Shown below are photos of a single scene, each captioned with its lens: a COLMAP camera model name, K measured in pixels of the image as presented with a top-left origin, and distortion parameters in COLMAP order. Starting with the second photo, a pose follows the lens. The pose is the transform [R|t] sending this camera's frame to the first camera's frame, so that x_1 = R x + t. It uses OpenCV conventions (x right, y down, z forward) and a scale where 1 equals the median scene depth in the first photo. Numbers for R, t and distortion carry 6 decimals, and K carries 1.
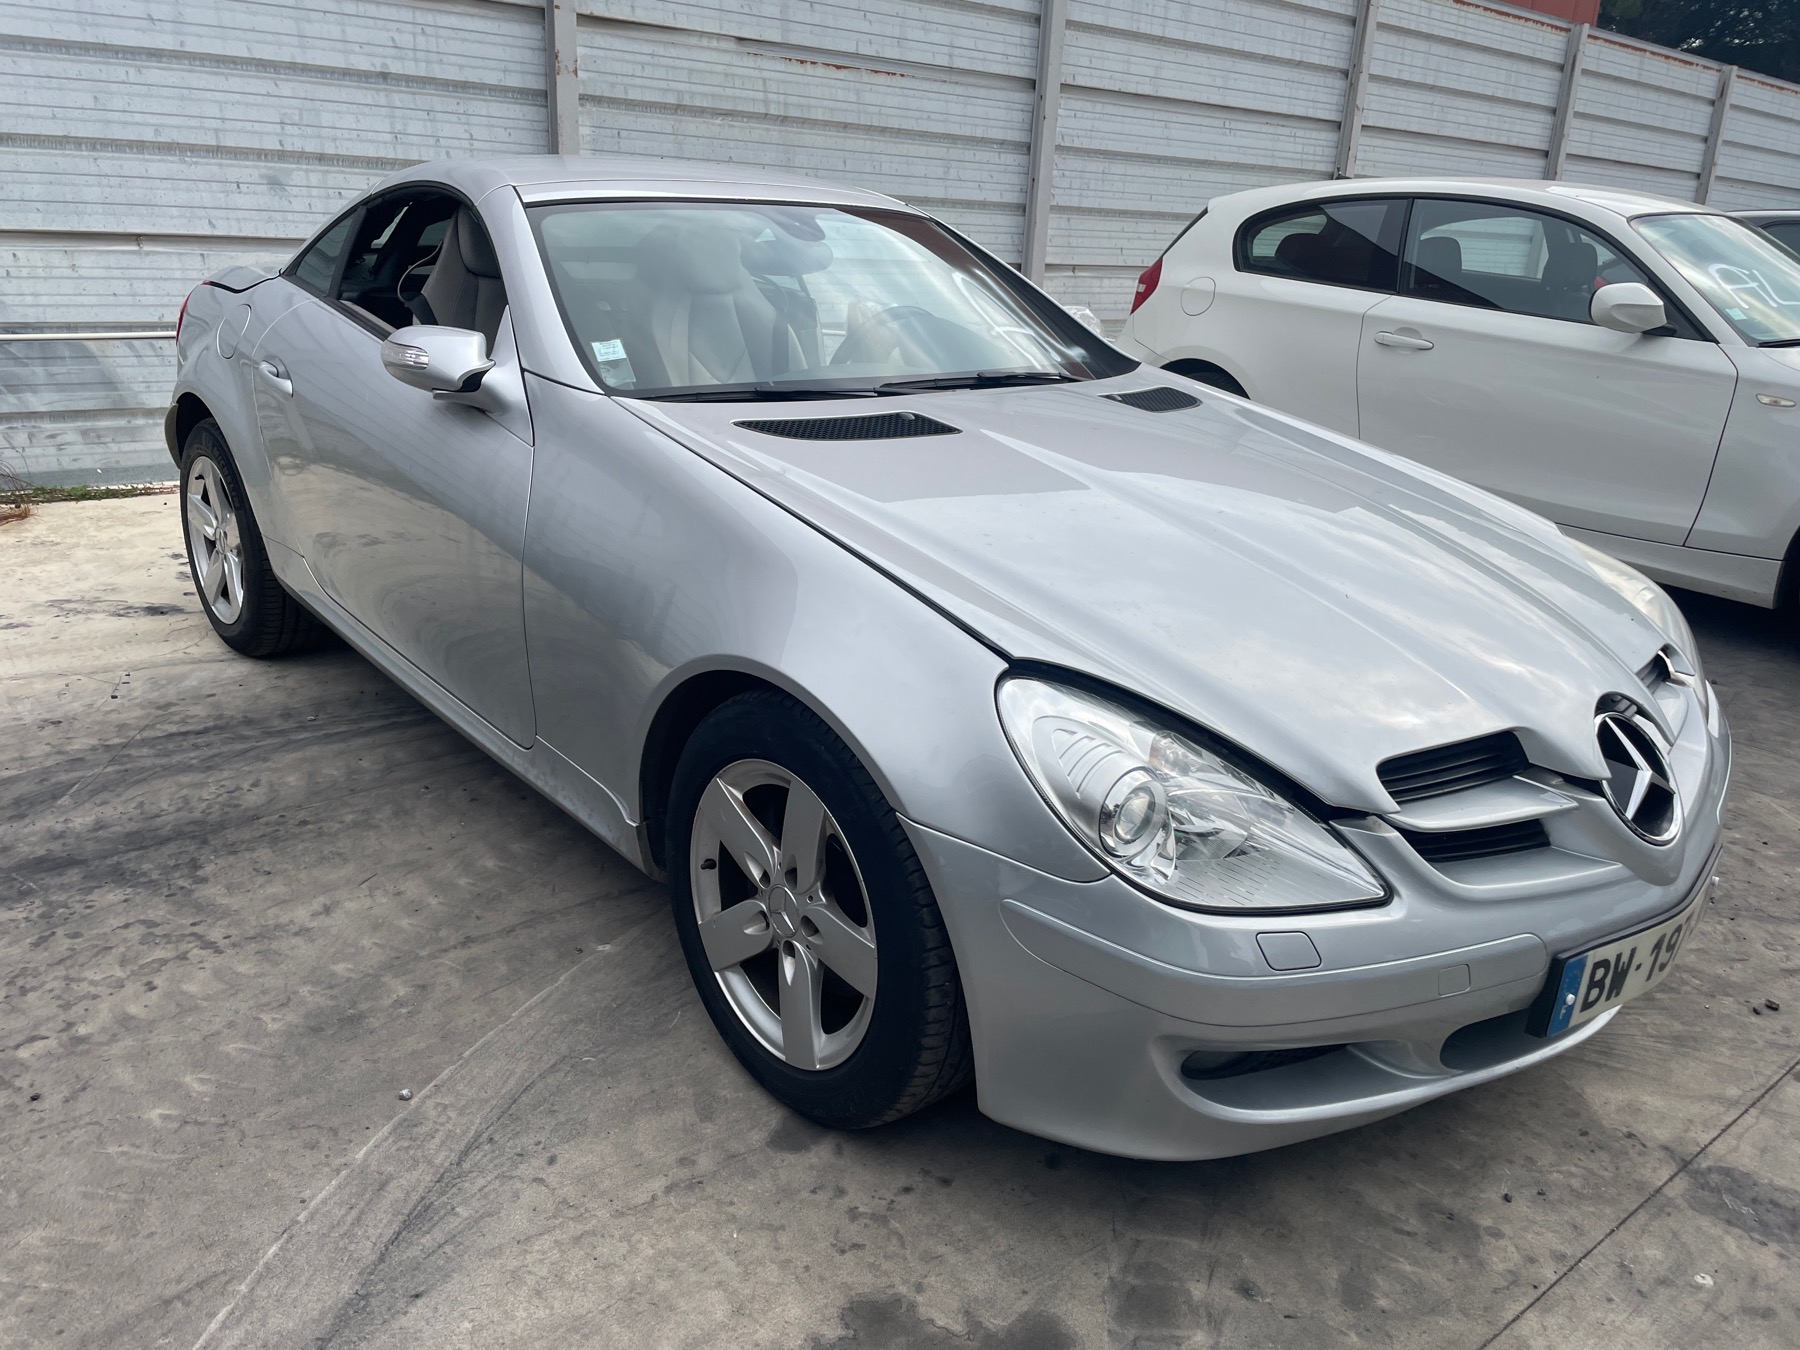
lens RADIAL K [[1249.1, 0, 900.0], [0, 1249.1, 675.0], [0, 0, 1]] dist [0.070776, -0.064839]
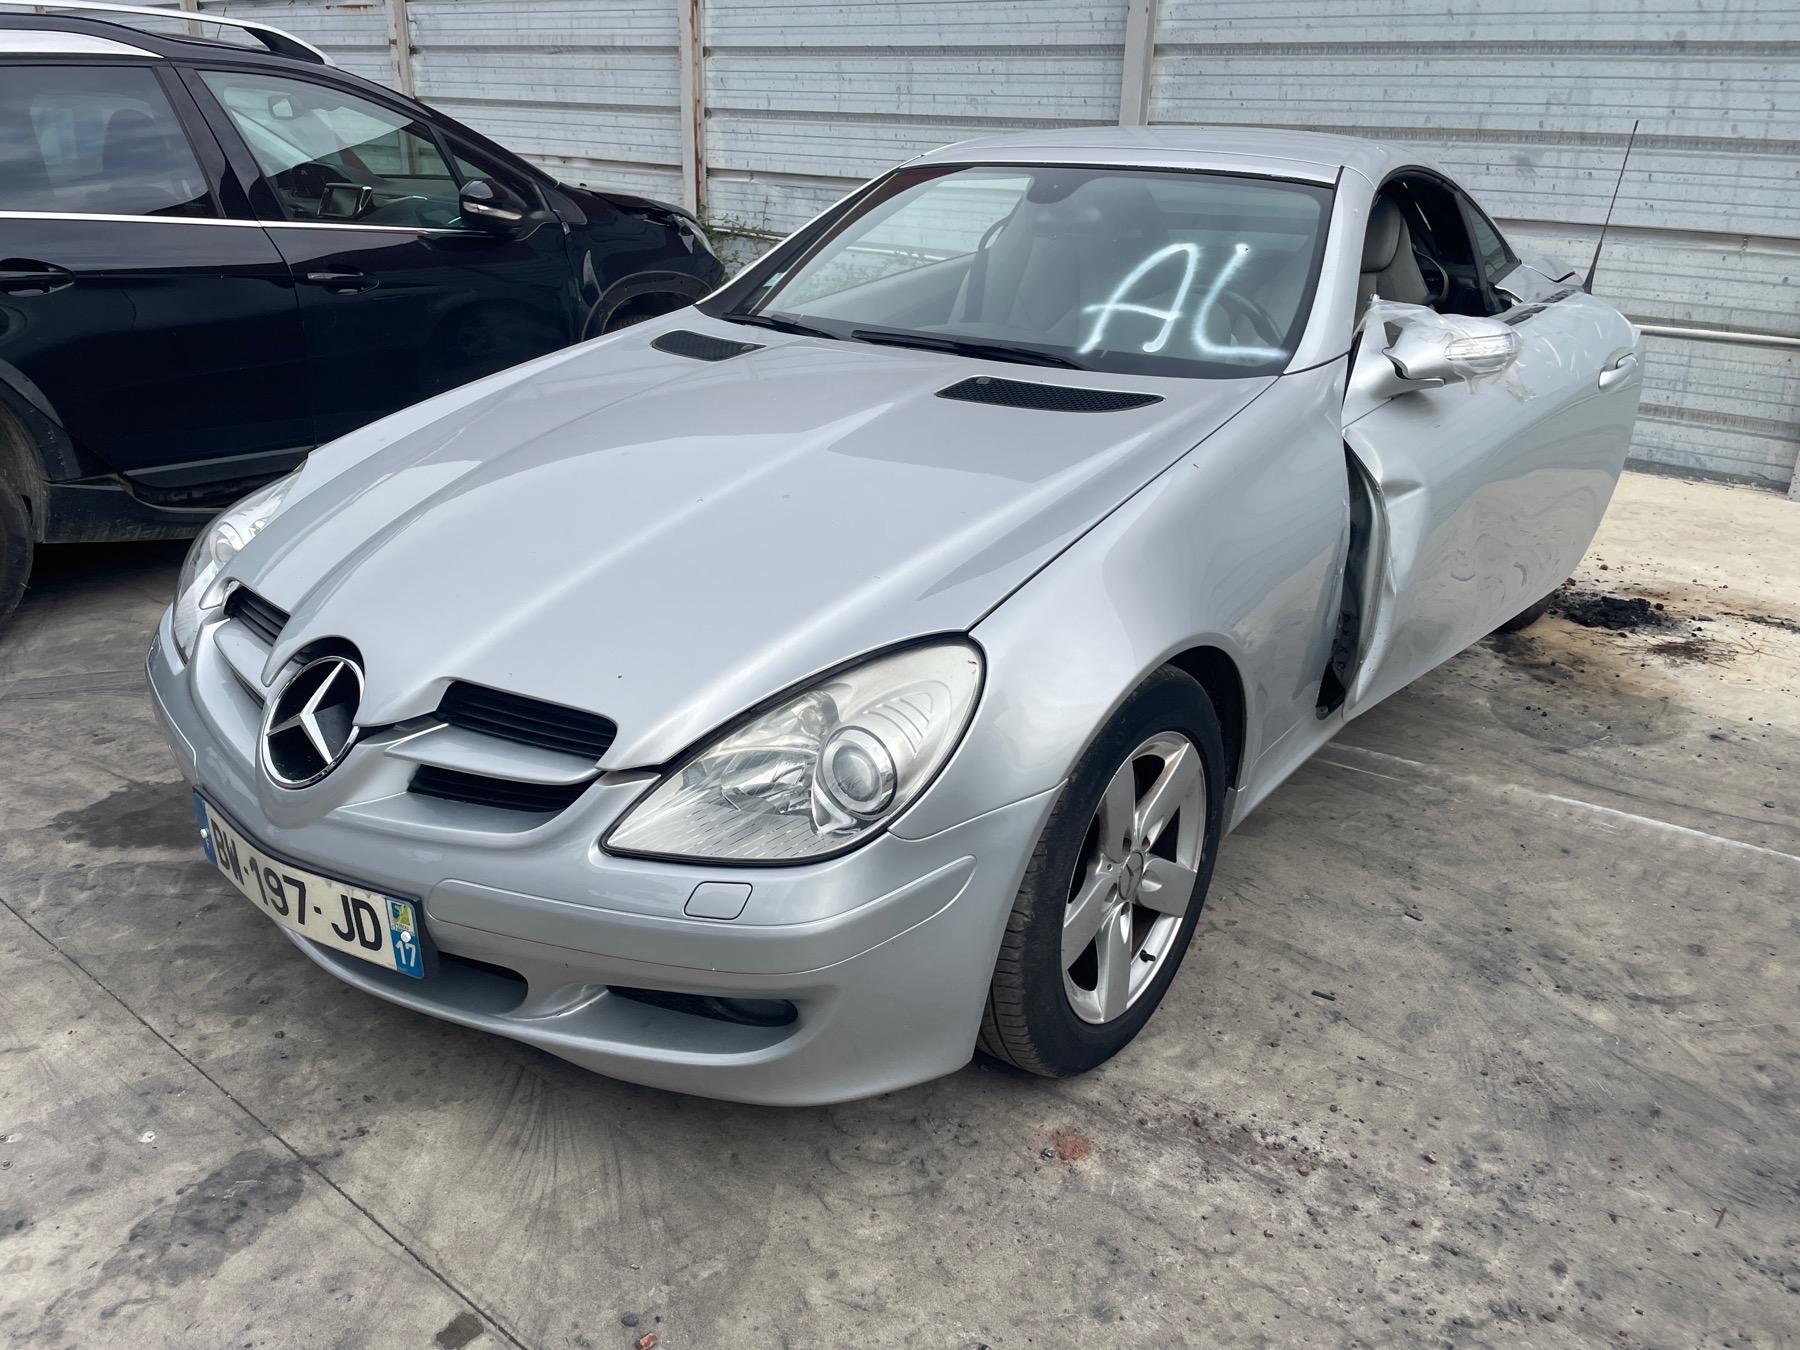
lens RADIAL K [[1249.1, 0, 900.0], [0, 1249.1, 675.0], [0, 0, 1]] dist [0.070776, -0.064839]
pose [[0.277420, 0.353077, -0.893518, 0.441502], [-0.350048, 0.903242, 0.248236, -0.101142], [0.894709, 0.243908, 0.374171, 0.288143]]
